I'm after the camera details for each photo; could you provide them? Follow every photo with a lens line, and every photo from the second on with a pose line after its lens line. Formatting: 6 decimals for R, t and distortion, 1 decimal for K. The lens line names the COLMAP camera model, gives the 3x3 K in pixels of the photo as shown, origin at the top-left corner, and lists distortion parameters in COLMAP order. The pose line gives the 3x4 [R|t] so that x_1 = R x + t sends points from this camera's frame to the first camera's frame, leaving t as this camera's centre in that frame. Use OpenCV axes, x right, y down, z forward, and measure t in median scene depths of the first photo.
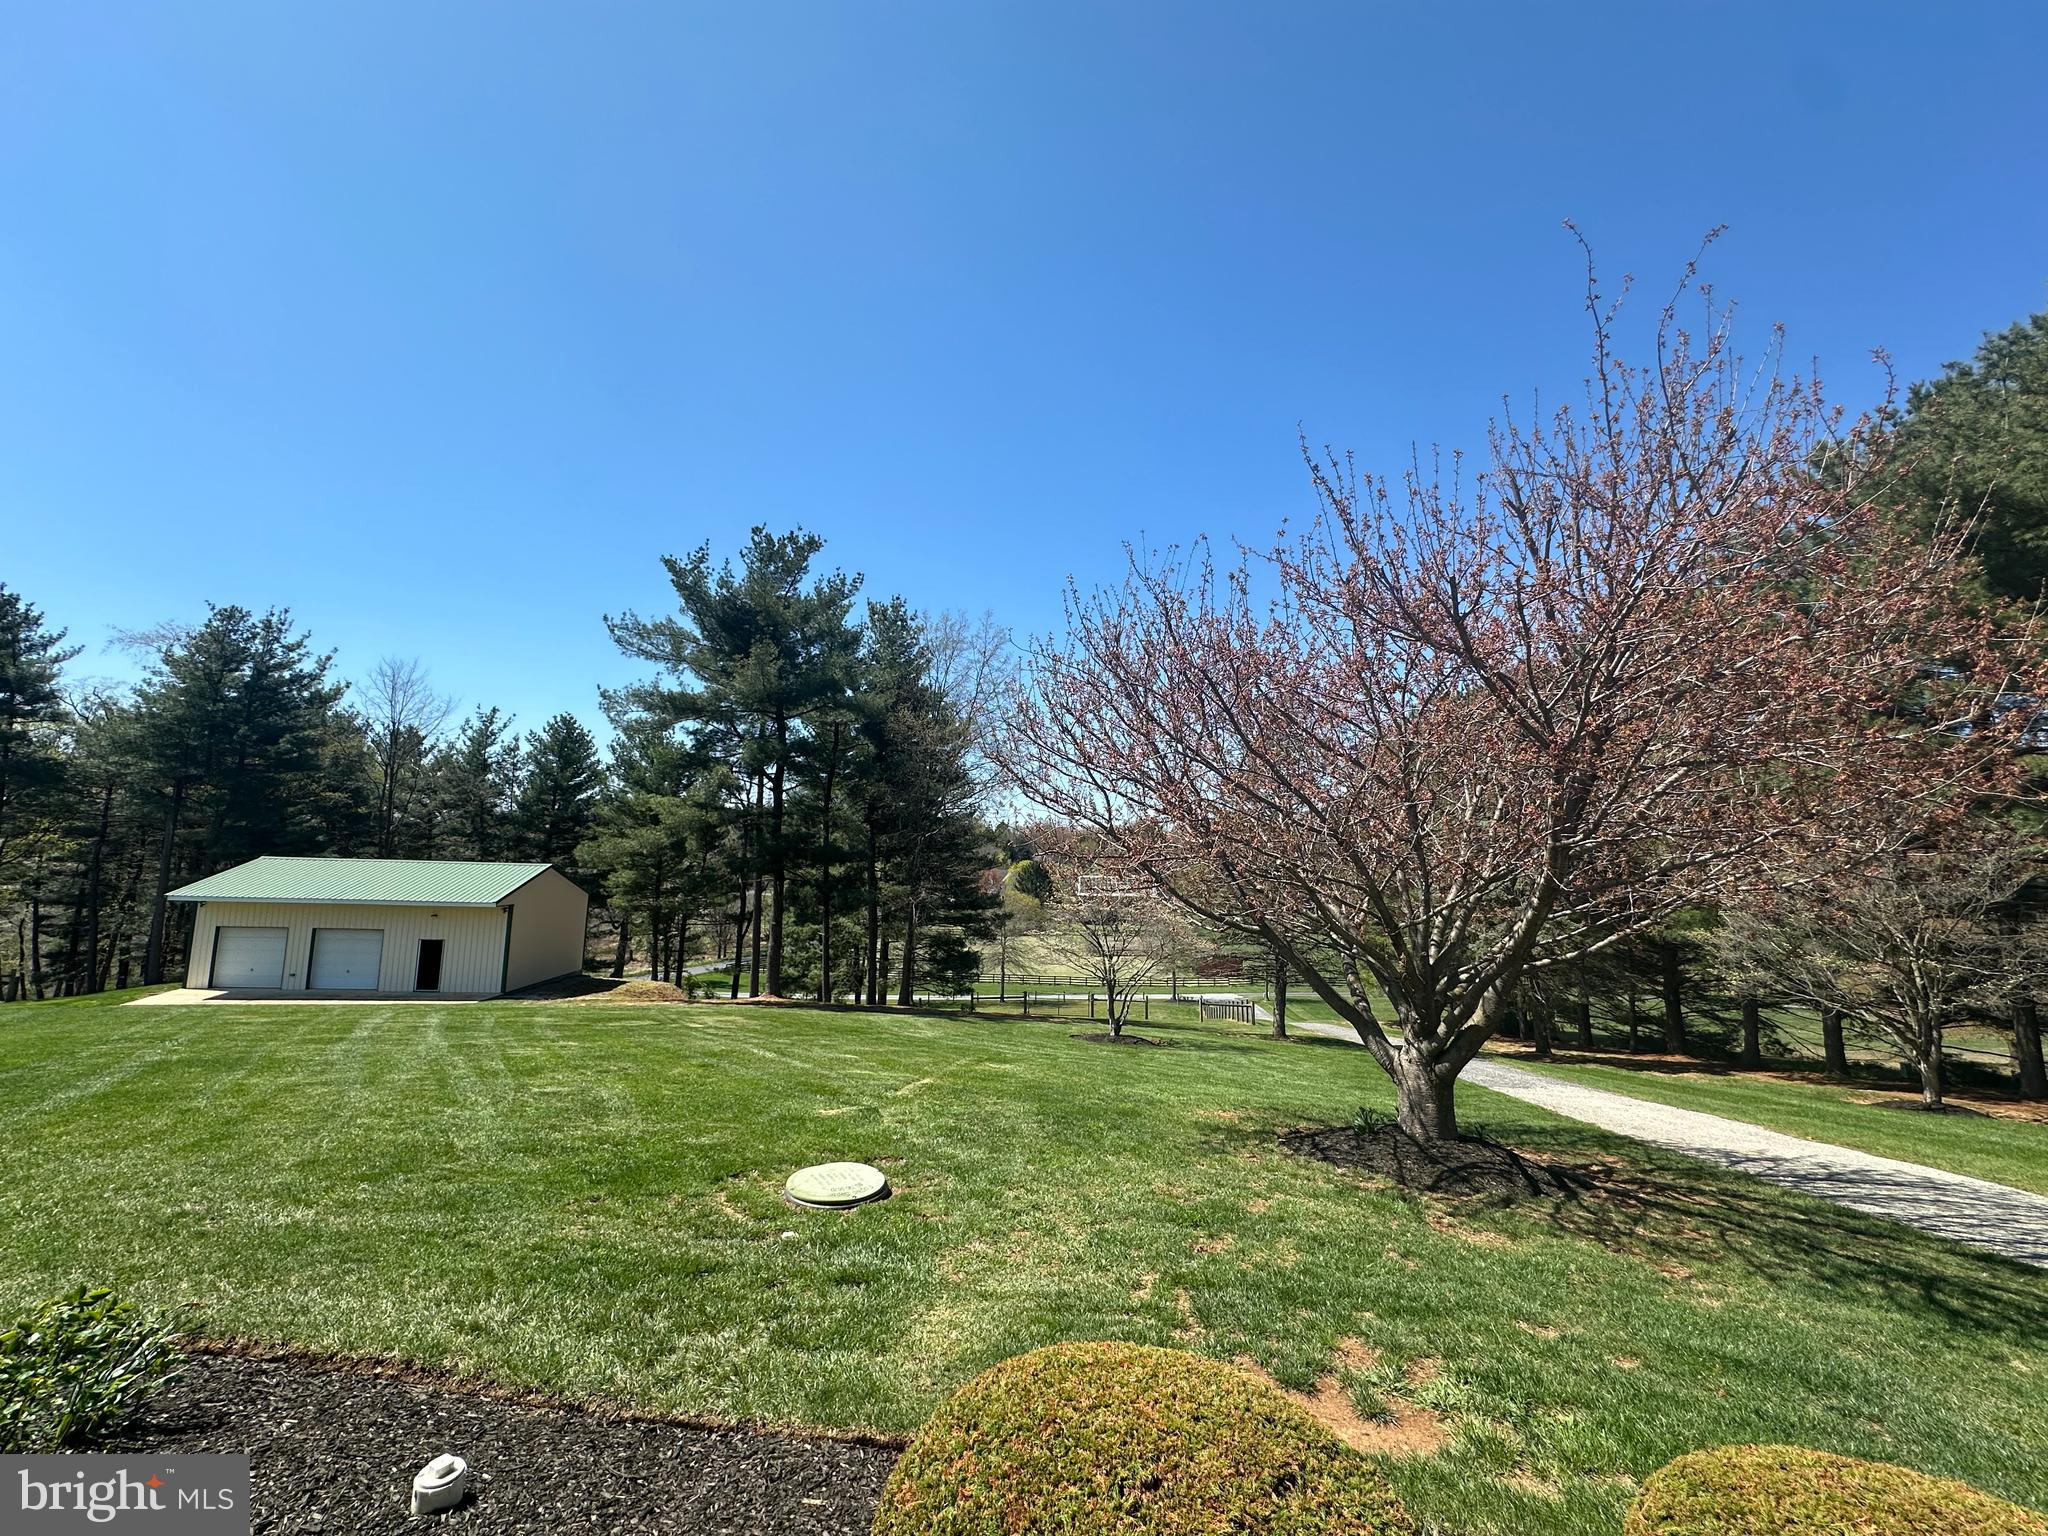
lens RADIAL K [[828.7, 0, 1027.0], [0, 828.7, 777.1], [0, 0, 1]] dist [-0.000887, 0.000050]
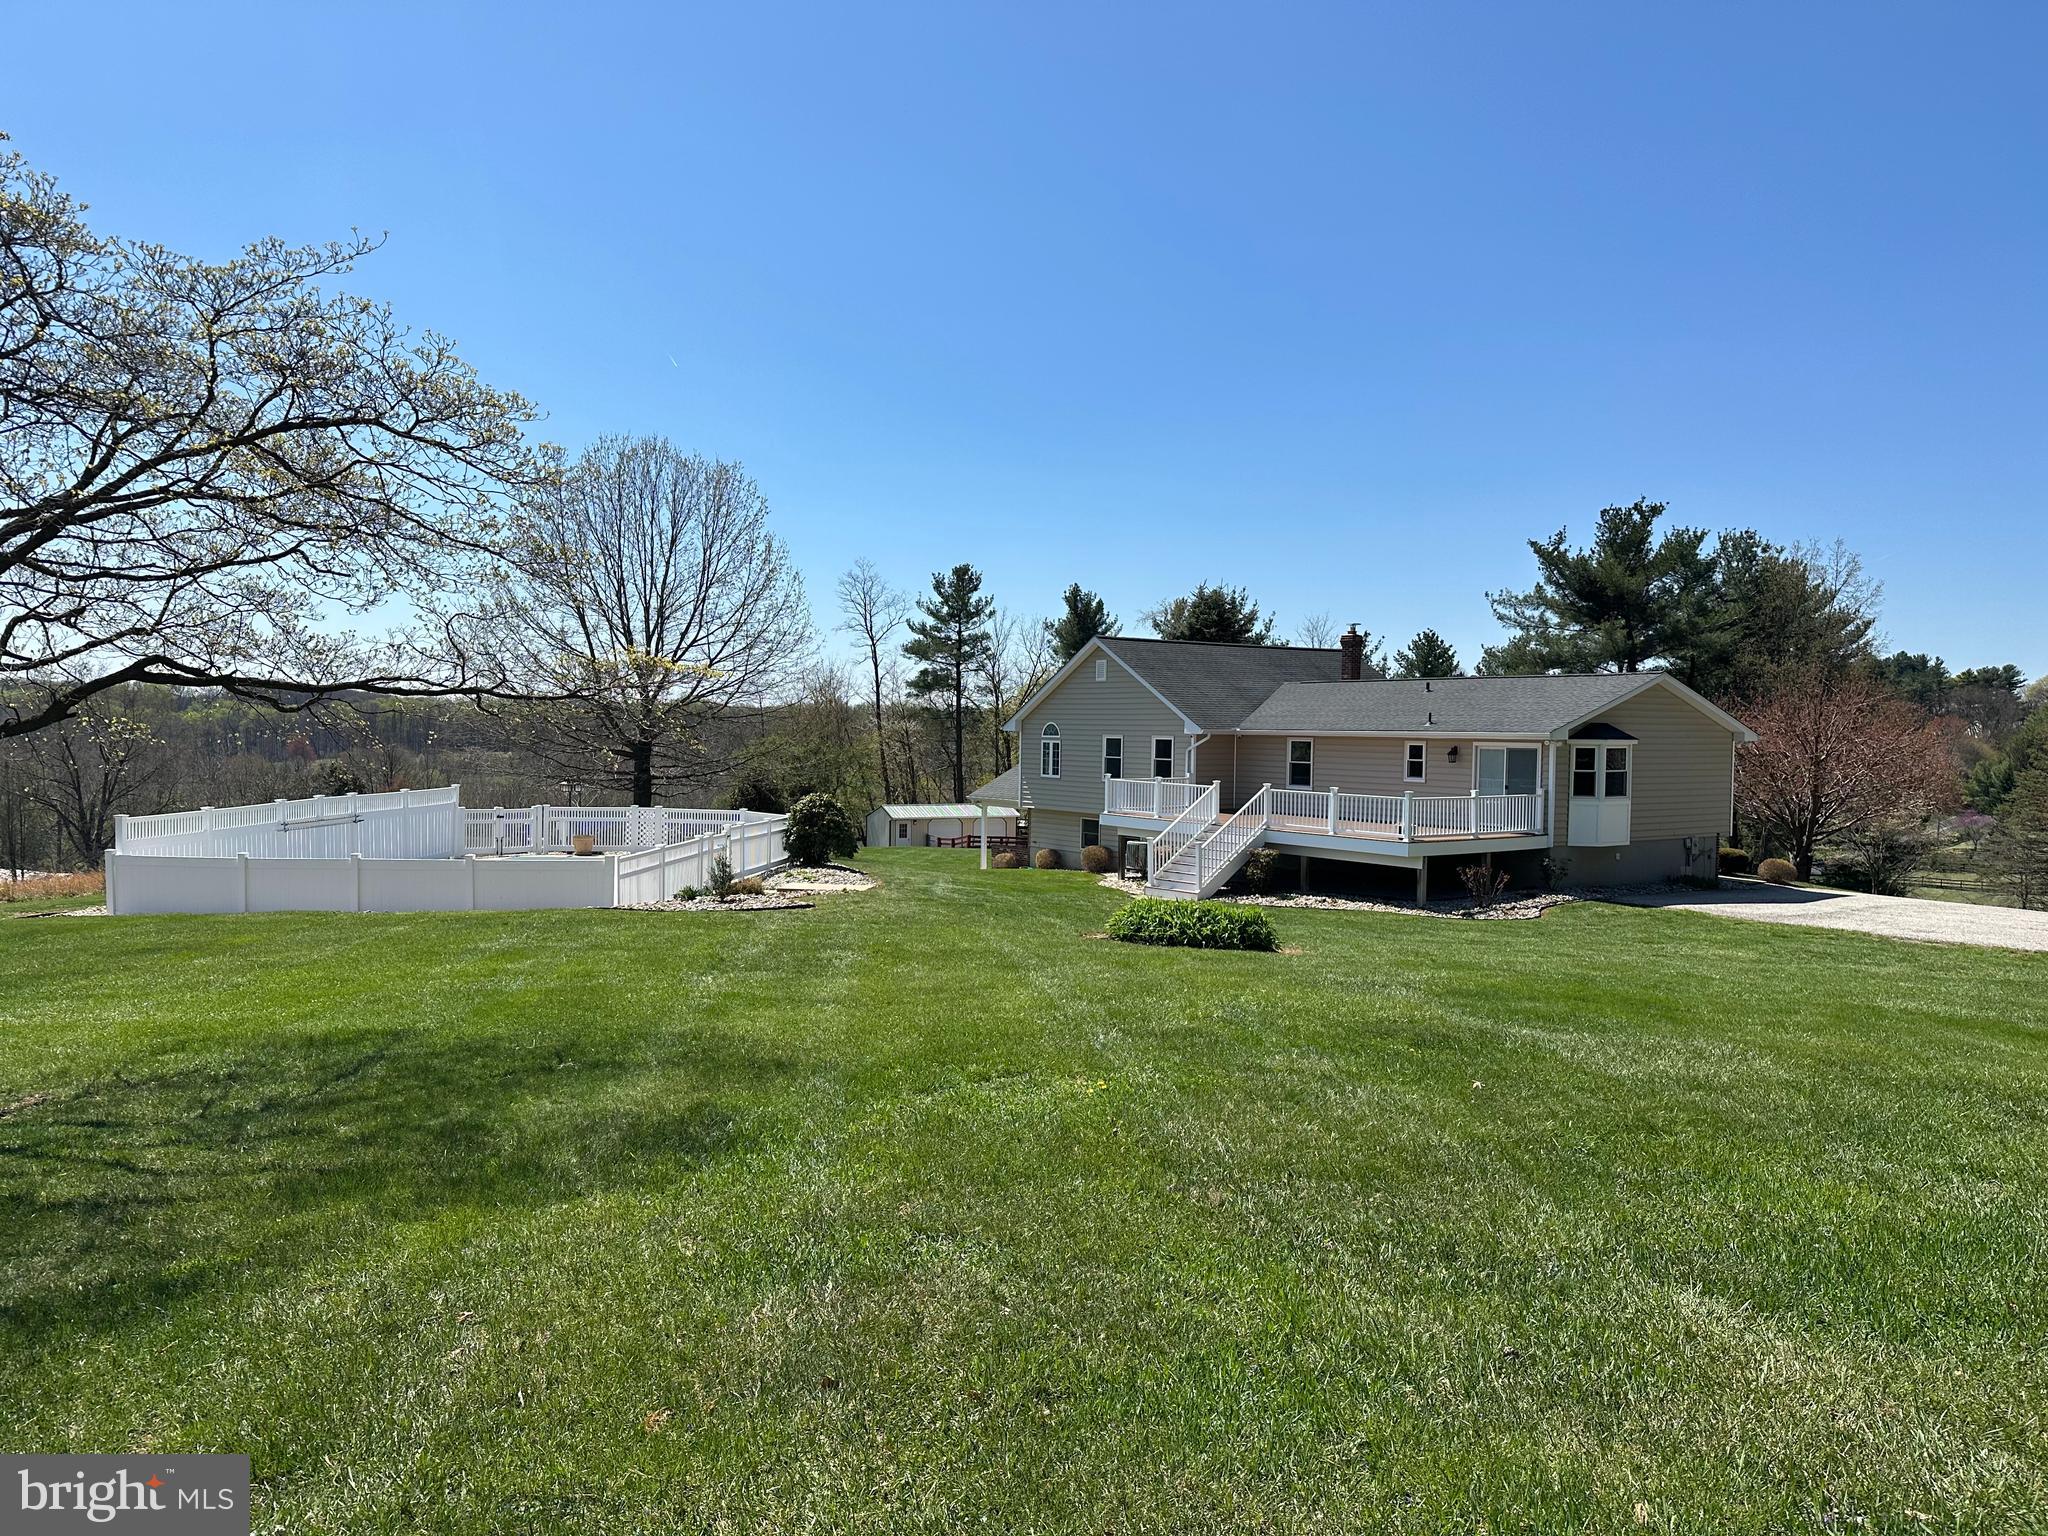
lens RADIAL K [[1453.1, 0, 1020.5], [0, 1453.1, 796.5], [0, 0, 1]] dist [0.051961, -0.062603]
pose [[0.746059, 0.008242, -0.665828, 0.435231], [0.079020, 0.991762, 0.100819, -0.157102], [0.661174, -0.127831, 0.739262, -1.123544]]
